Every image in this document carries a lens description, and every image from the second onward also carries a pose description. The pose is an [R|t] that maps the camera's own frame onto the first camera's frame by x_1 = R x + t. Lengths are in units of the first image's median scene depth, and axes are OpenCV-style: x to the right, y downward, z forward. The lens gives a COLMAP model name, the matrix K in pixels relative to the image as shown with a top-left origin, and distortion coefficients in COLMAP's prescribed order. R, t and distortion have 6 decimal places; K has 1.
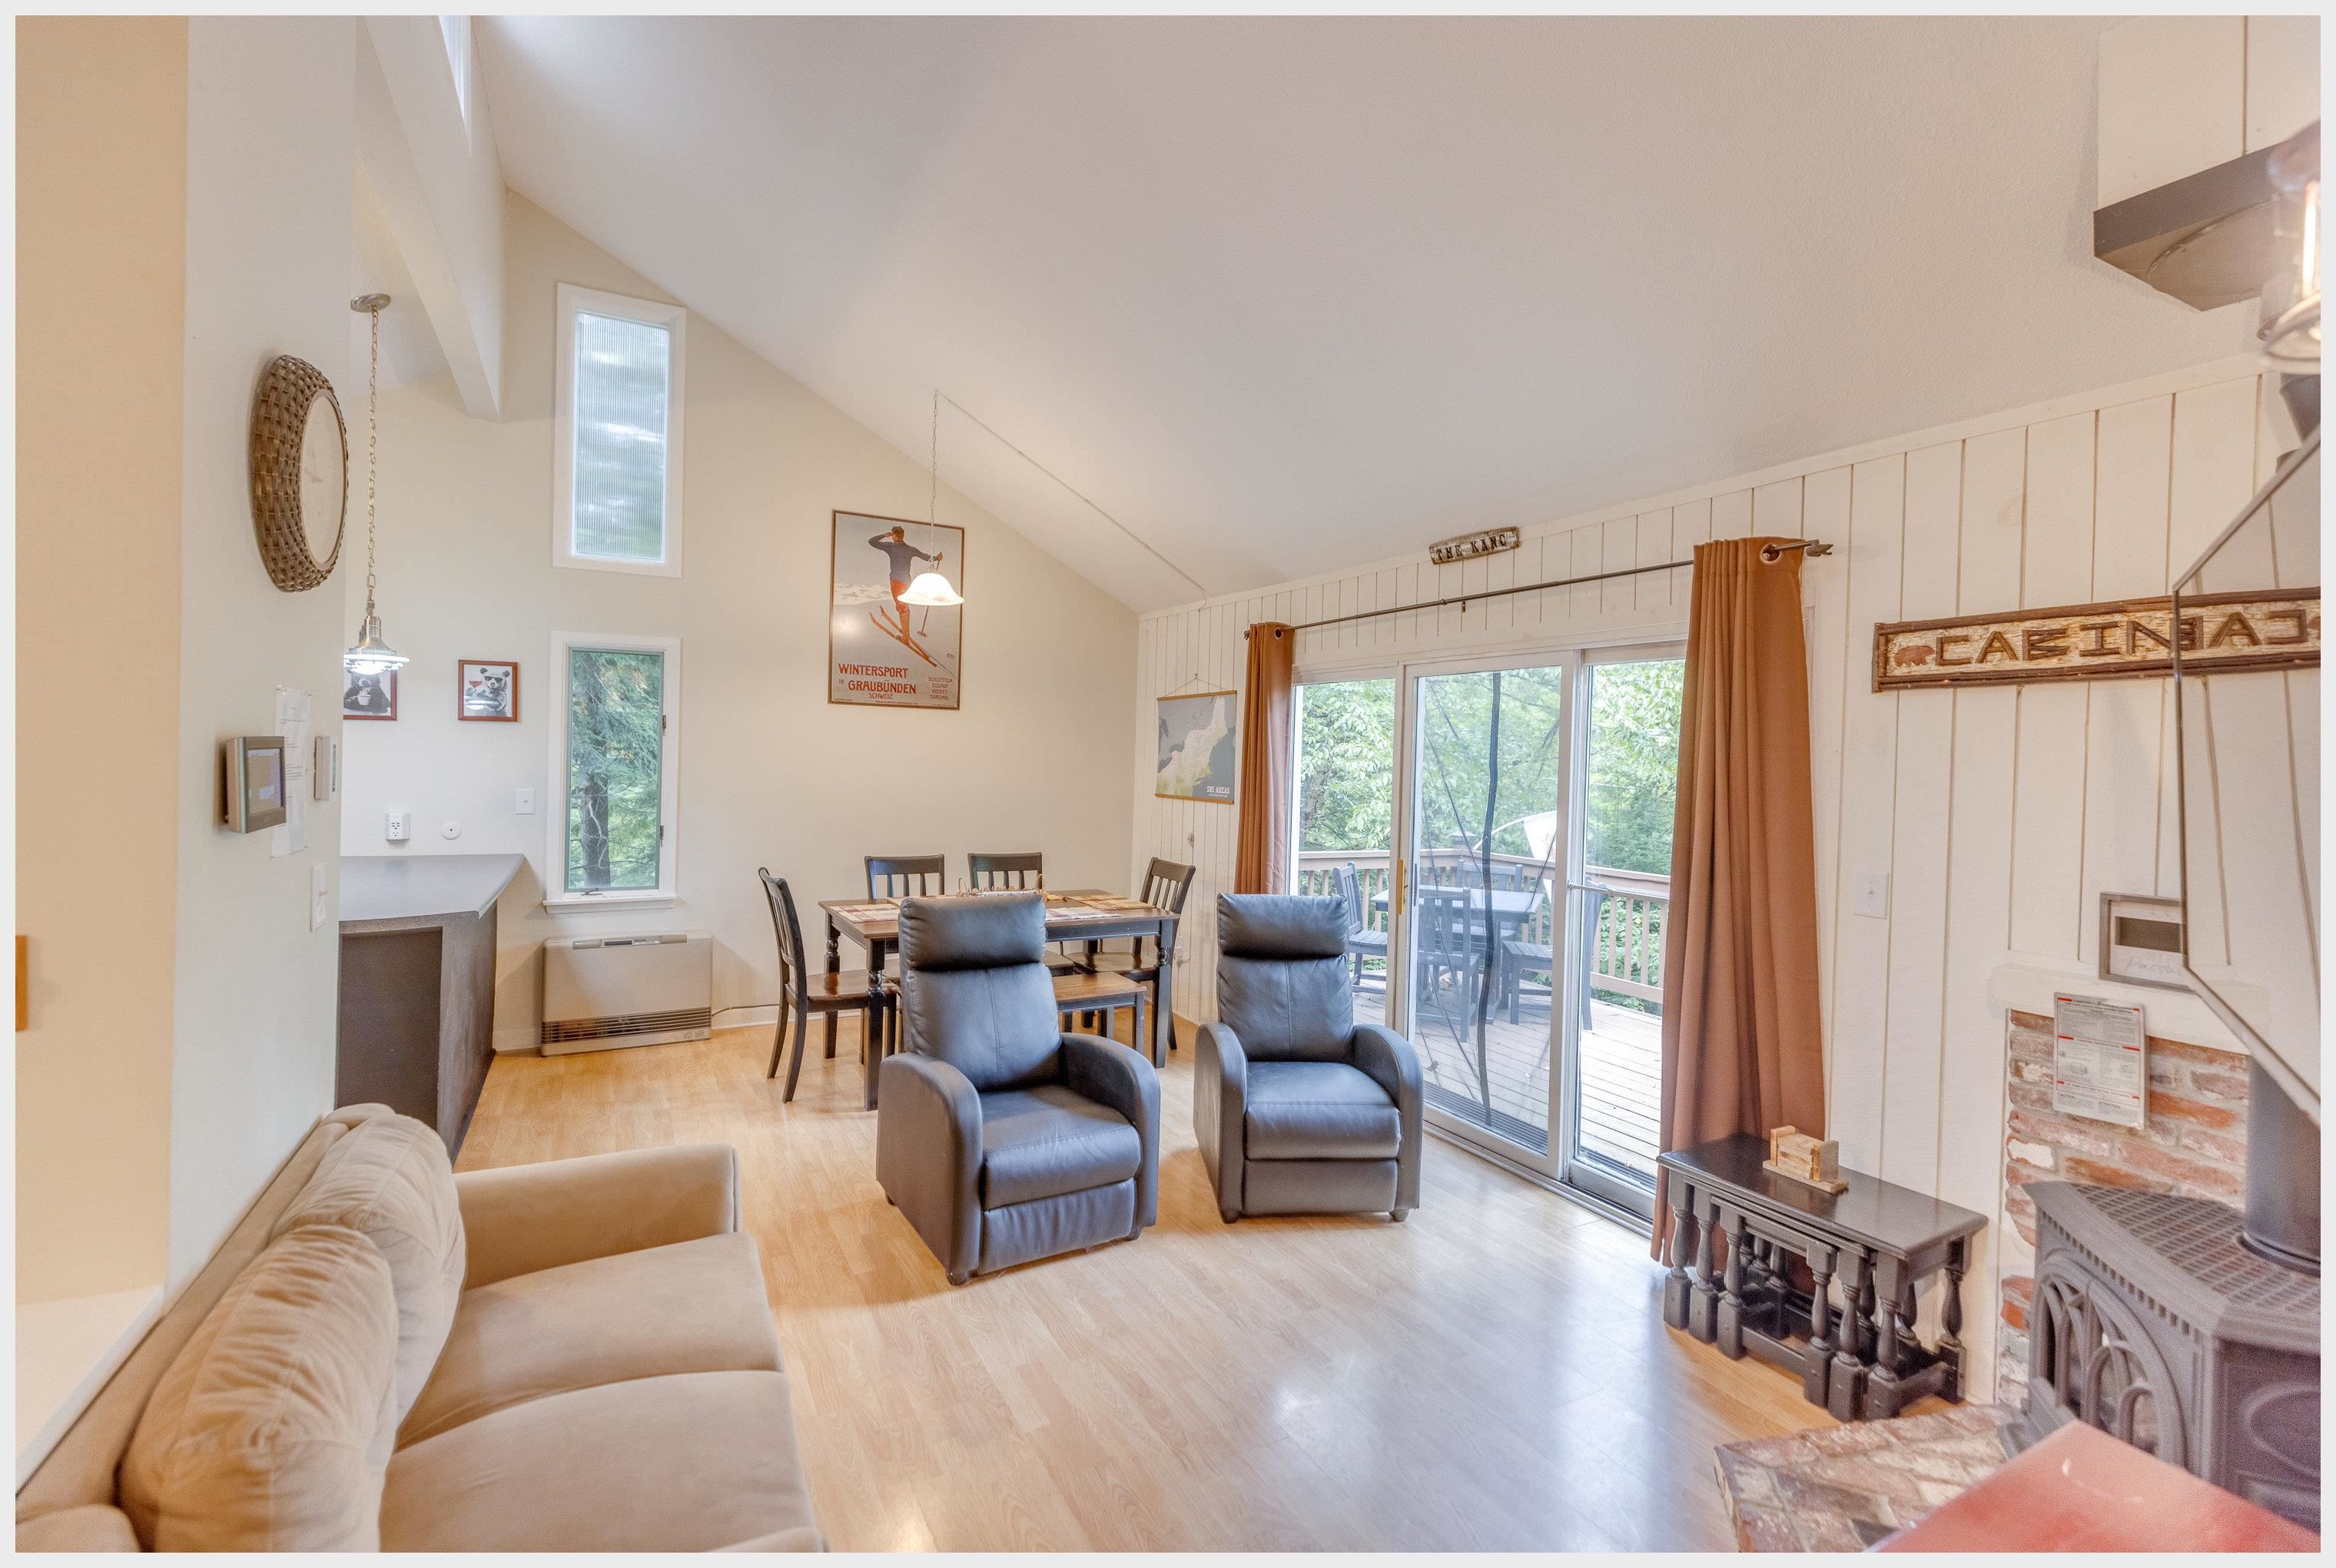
lens RADIAL K [[1018.3, 0, 1171.7], [0, 1018.3, 768.2], [0, 0, 1]] dist [-0.002096, -0.000884]
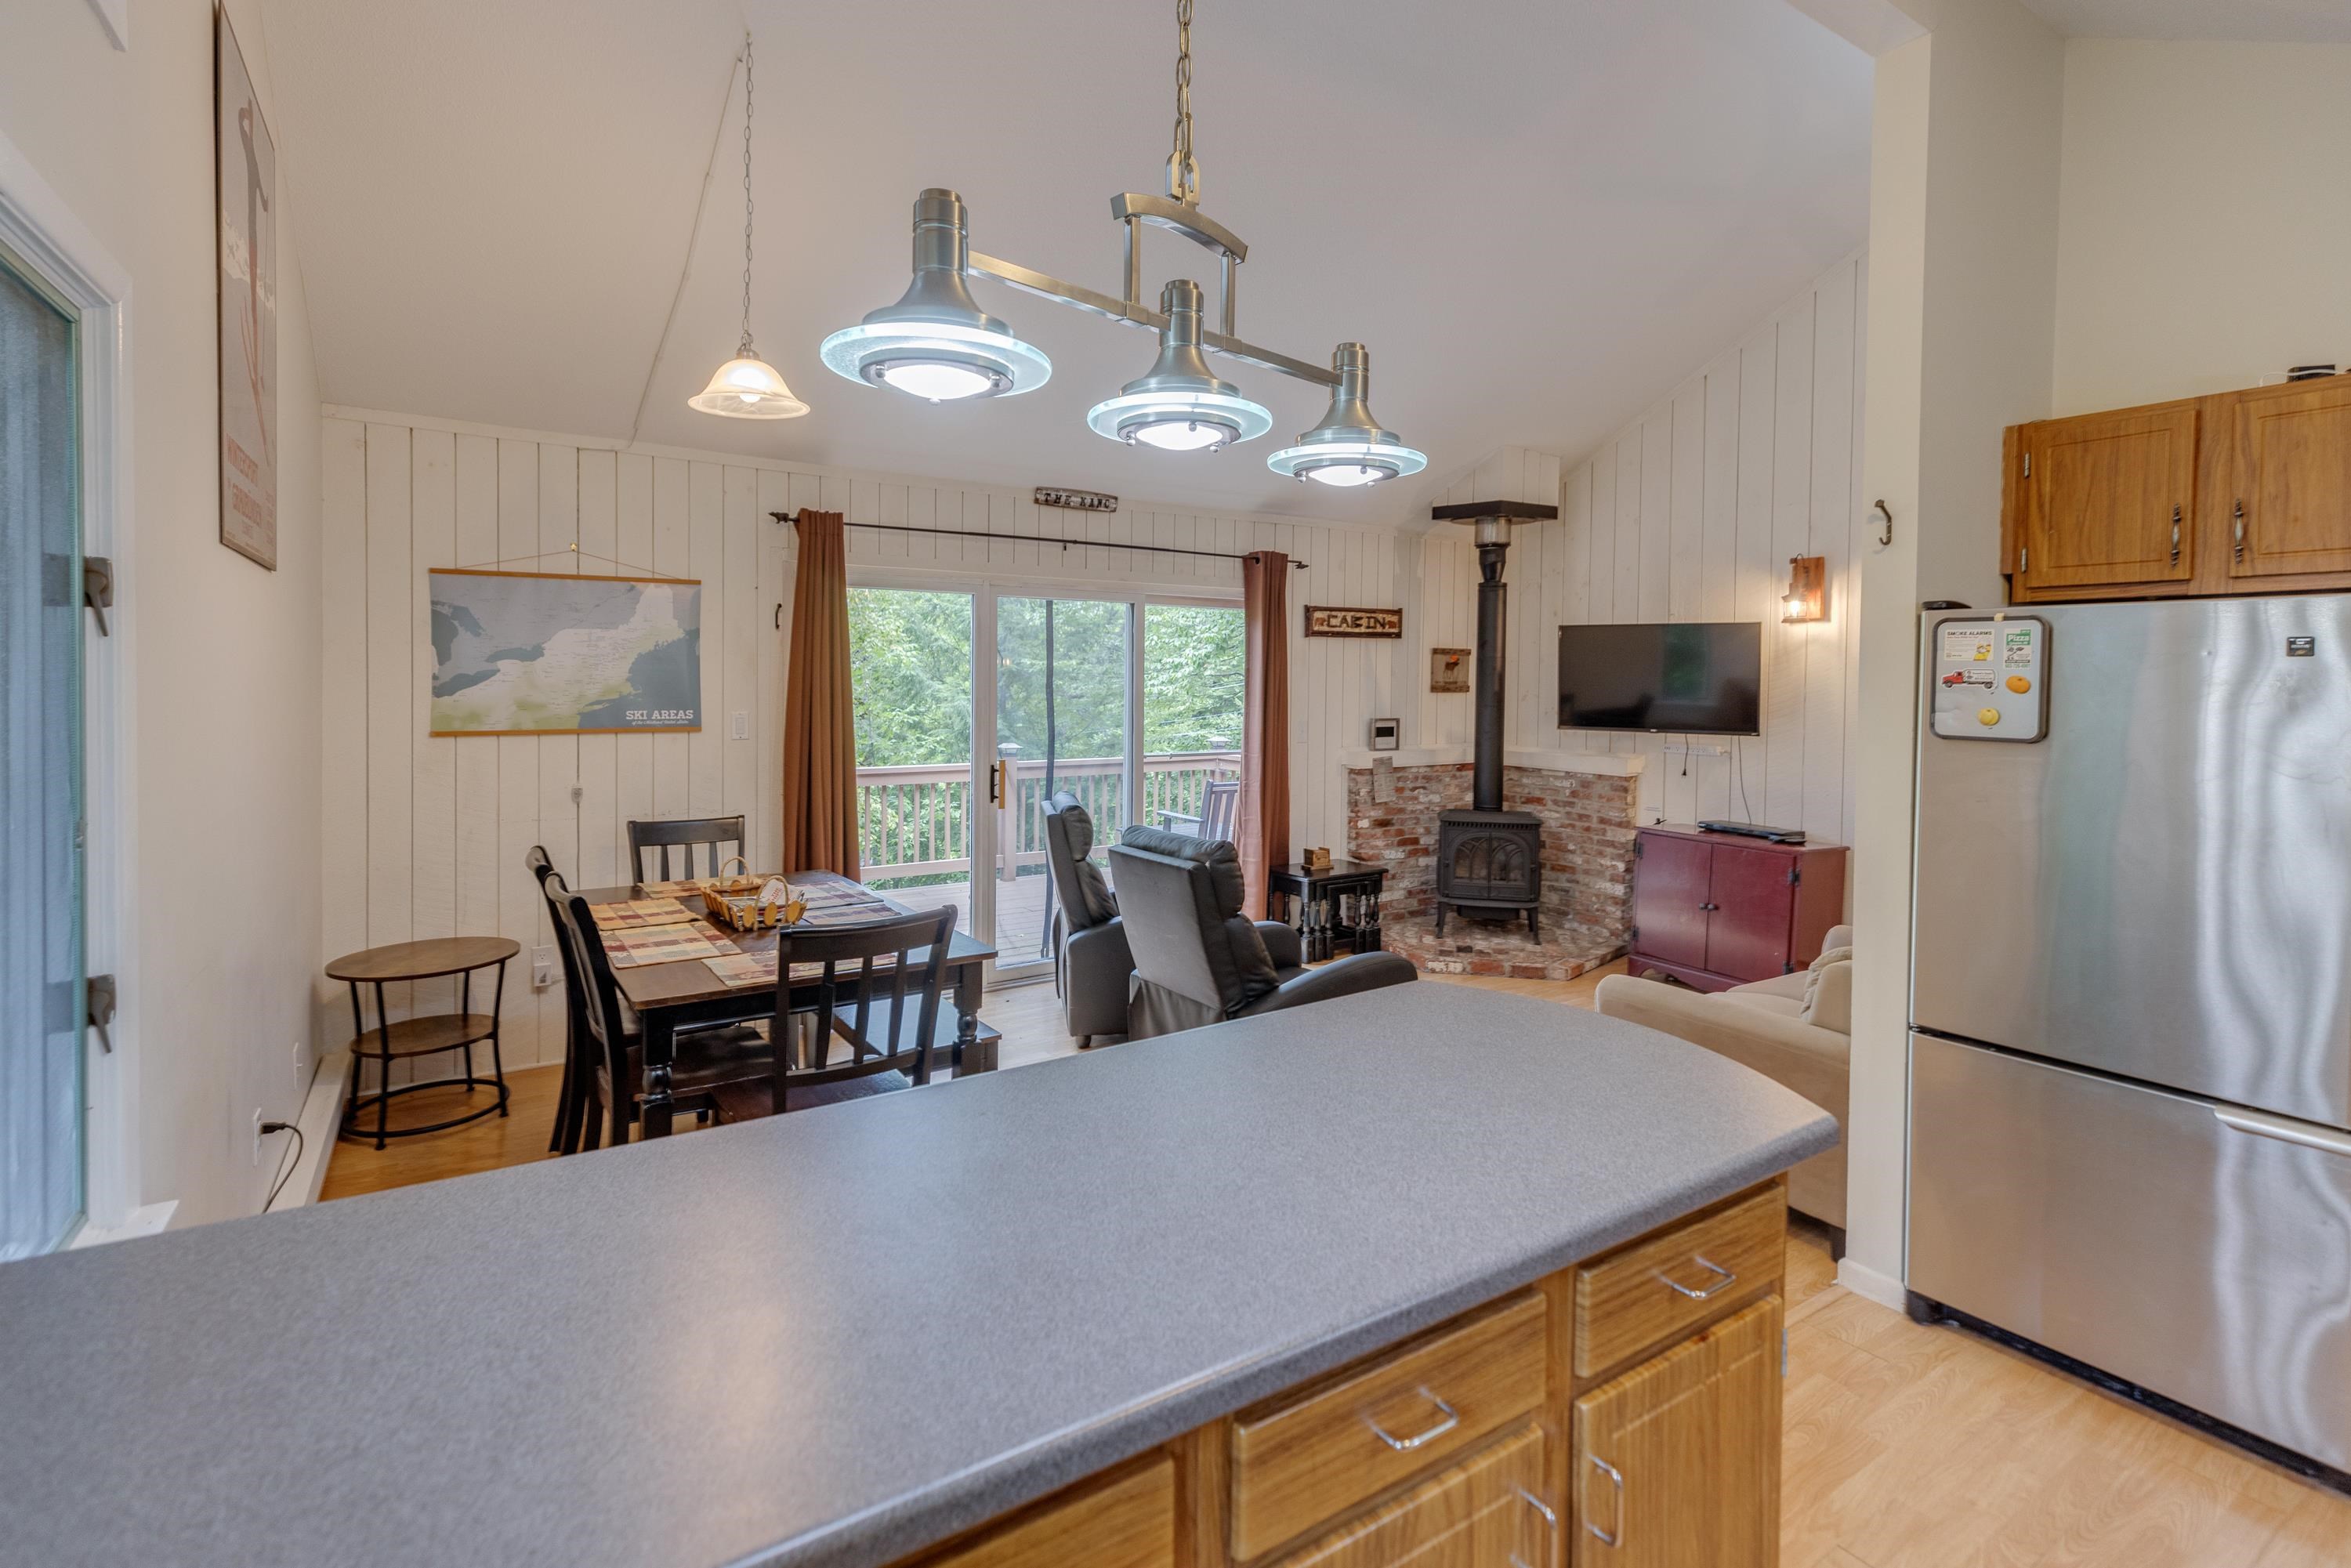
lens RADIAL K [[1084.0, 0, 1179.0], [0, 1084.0, 702.9], [0, 0, 1]] dist [0.005215, 0.001159]
pose [[-0.075921, -0.051394, 0.995788, -1.100191], [0.001650, 0.998663, 0.051669, -0.038635], [-0.997112, 0.005566, -0.075734, 1.013685]]
